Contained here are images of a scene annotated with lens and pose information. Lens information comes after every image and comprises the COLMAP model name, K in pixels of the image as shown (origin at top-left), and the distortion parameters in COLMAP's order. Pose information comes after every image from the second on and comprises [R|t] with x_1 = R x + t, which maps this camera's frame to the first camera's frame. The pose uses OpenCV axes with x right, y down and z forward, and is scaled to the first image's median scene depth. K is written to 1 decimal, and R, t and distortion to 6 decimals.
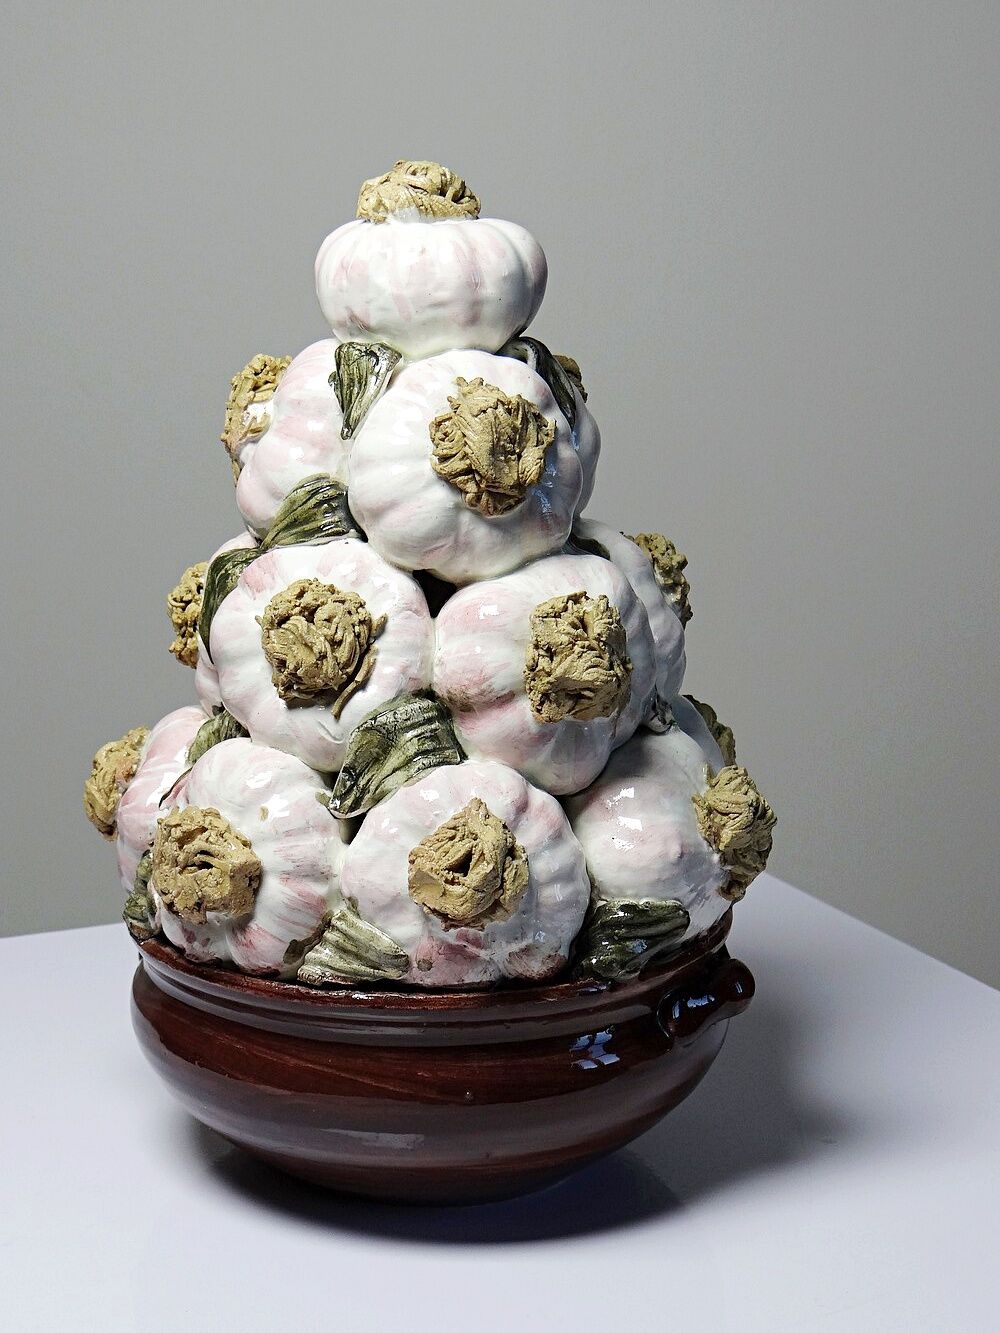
lens RADIAL K [[2348.0, 0, 494.3], [0, 2348.0, 673.7], [0, 0, 1]] dist [-0.052539, 0.000000]
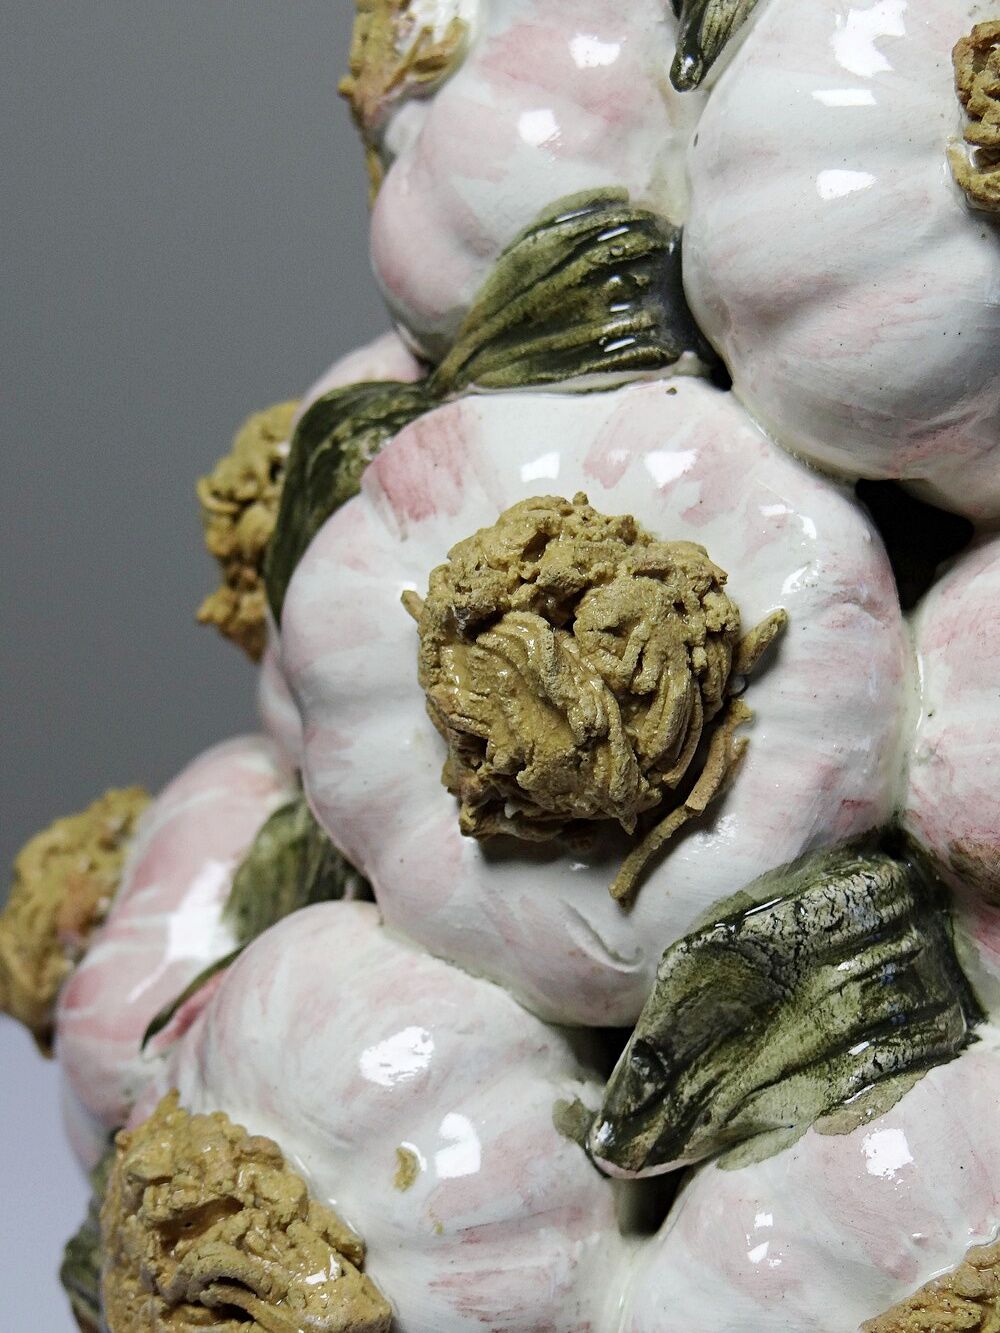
lens RADIAL K [[2348.0, 0, 504.1], [0, 2348.0, 656.8], [0, 0, 1]] dist [-0.052539, 0.000000]
pose [[0.996265, 0.049464, -0.070779, -0.062026], [-0.041873, 0.993593, 0.104972, -0.052742], [0.075518, -0.101617, 0.991953, 0.656607]]
